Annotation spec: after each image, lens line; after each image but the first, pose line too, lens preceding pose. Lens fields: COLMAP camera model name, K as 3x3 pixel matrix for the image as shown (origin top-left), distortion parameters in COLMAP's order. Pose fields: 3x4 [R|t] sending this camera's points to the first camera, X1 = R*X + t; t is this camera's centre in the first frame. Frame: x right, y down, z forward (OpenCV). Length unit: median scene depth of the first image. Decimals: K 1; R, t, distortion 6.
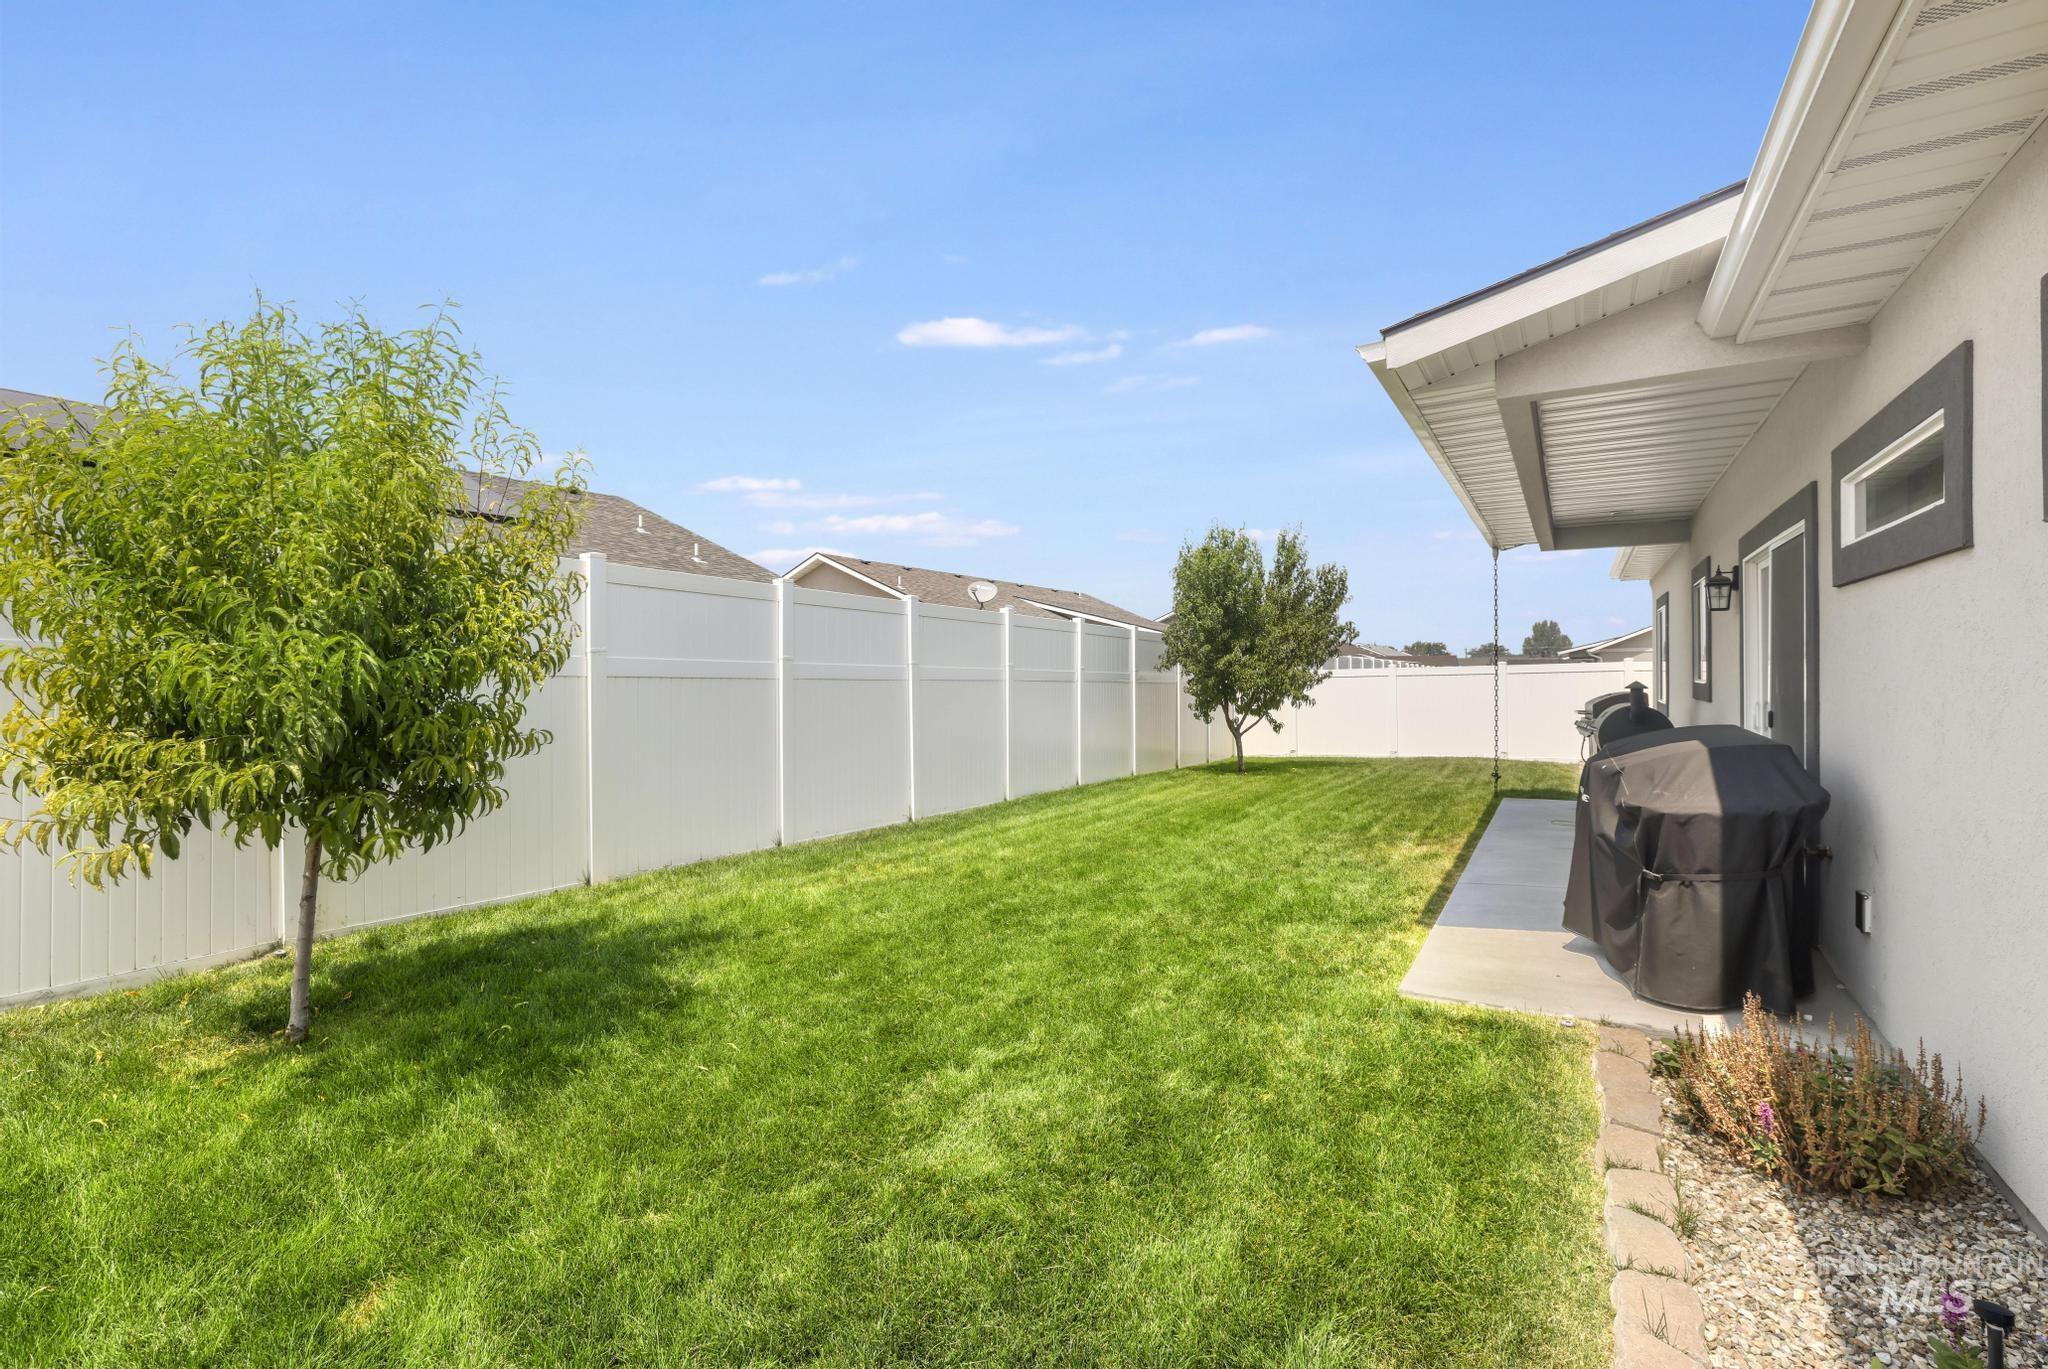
lens RADIAL K [[893.4, 0, 1016.1], [0, 893.4, 676.3], [0, 0, 1]] dist [-0.031187, -0.000026]
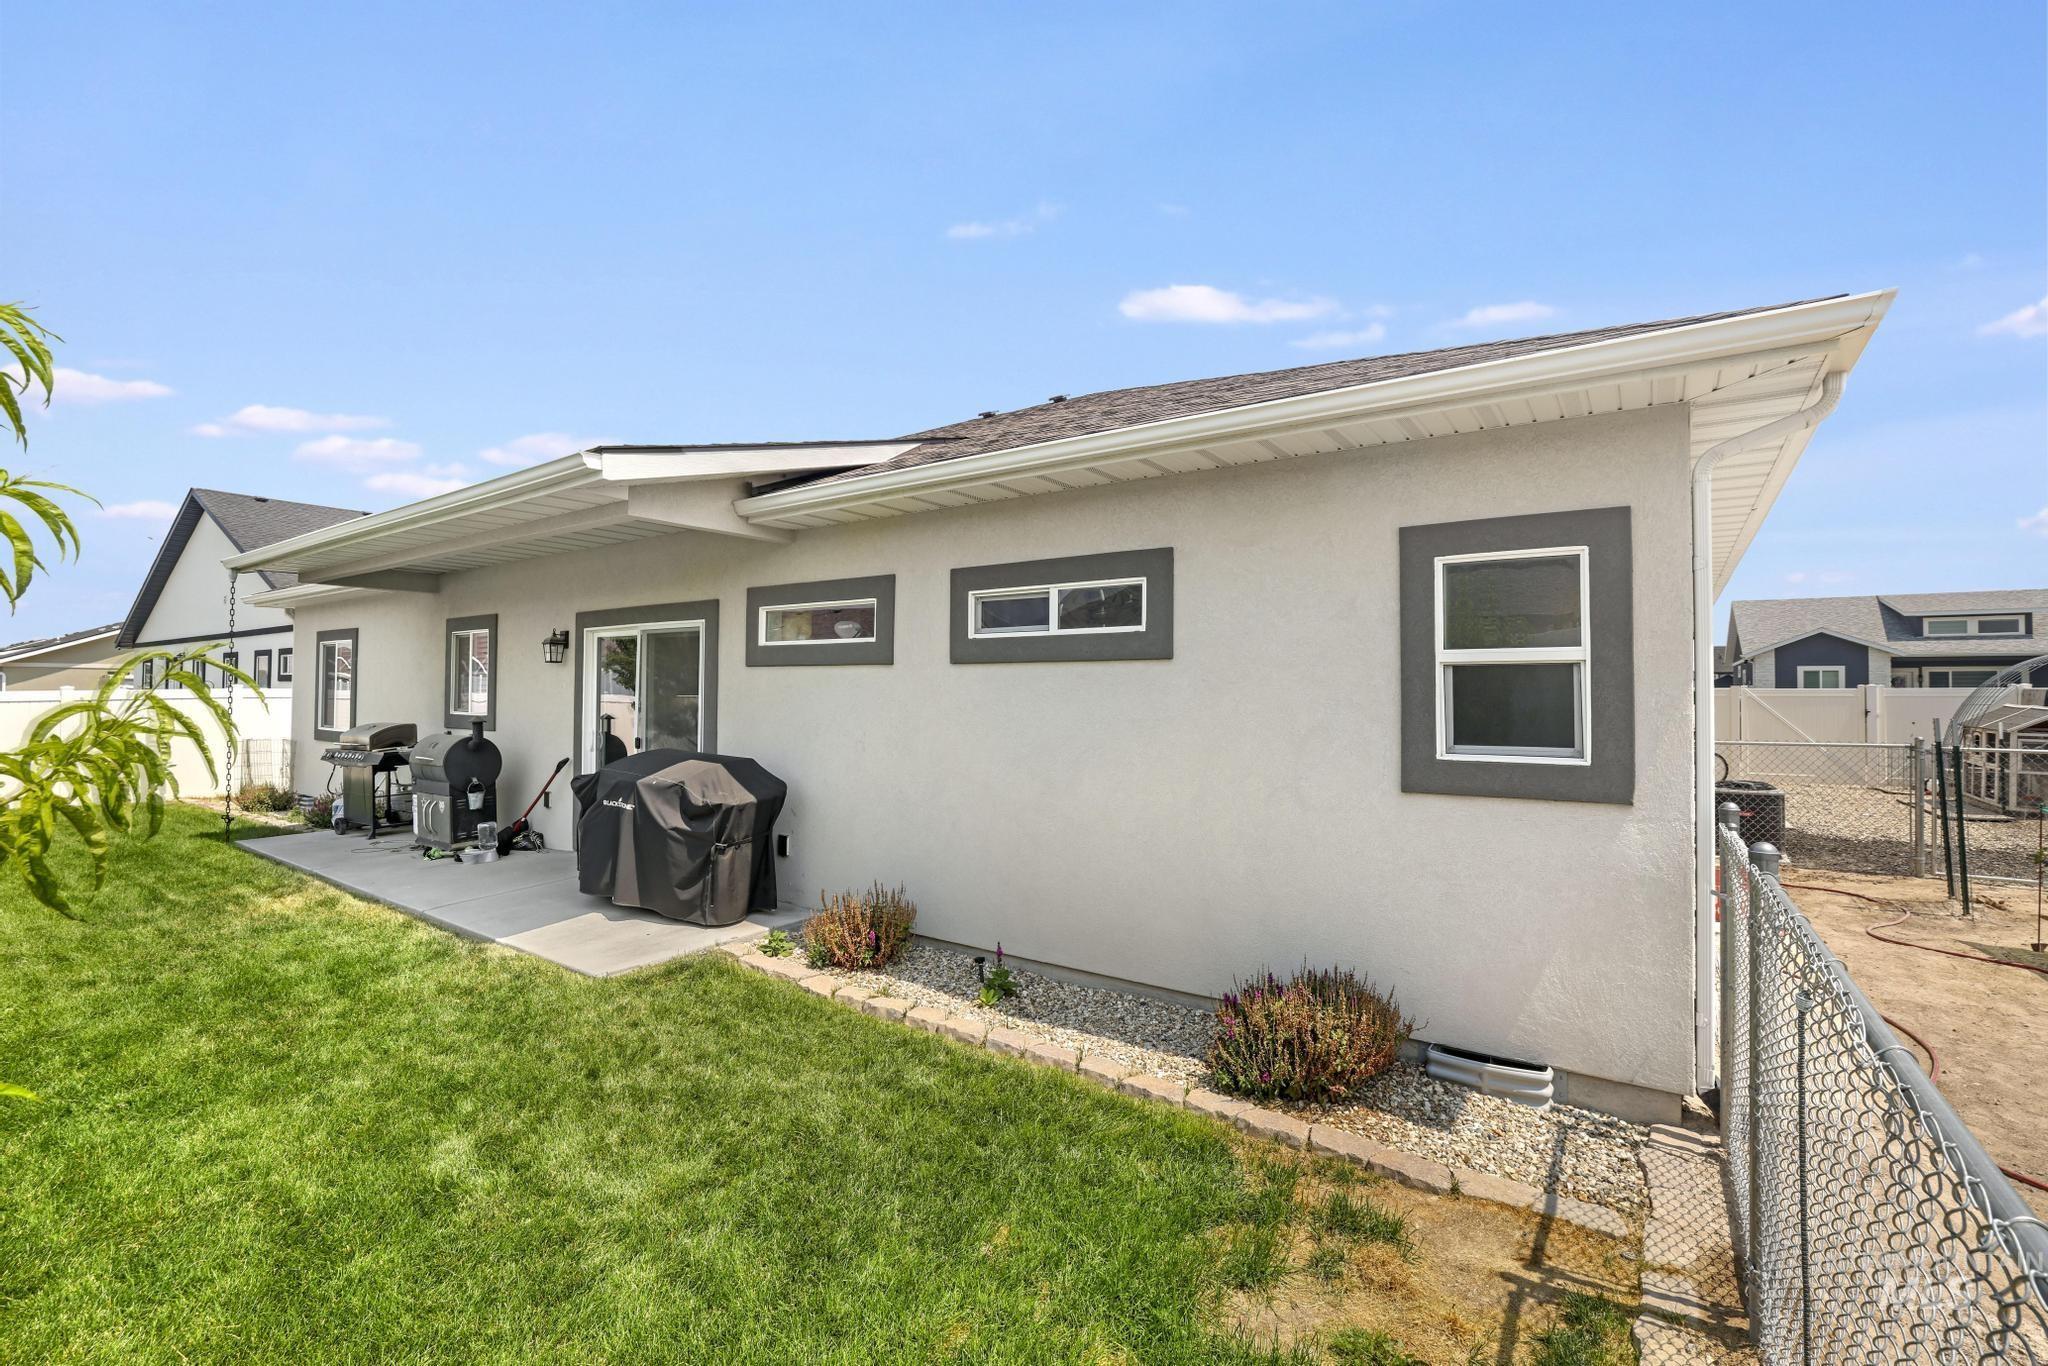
lens RADIAL K [[893.4, 0, 1013.5], [0, 893.4, 689.9], [0, 0, 1]] dist [-0.031187, -0.000026]
pose [[0.061241, 0.009620, 0.998077, -0.889687], [-0.002081, 0.999953, -0.009511, -0.044279], [-0.998121, -0.001495, 0.061258, 0.379091]]
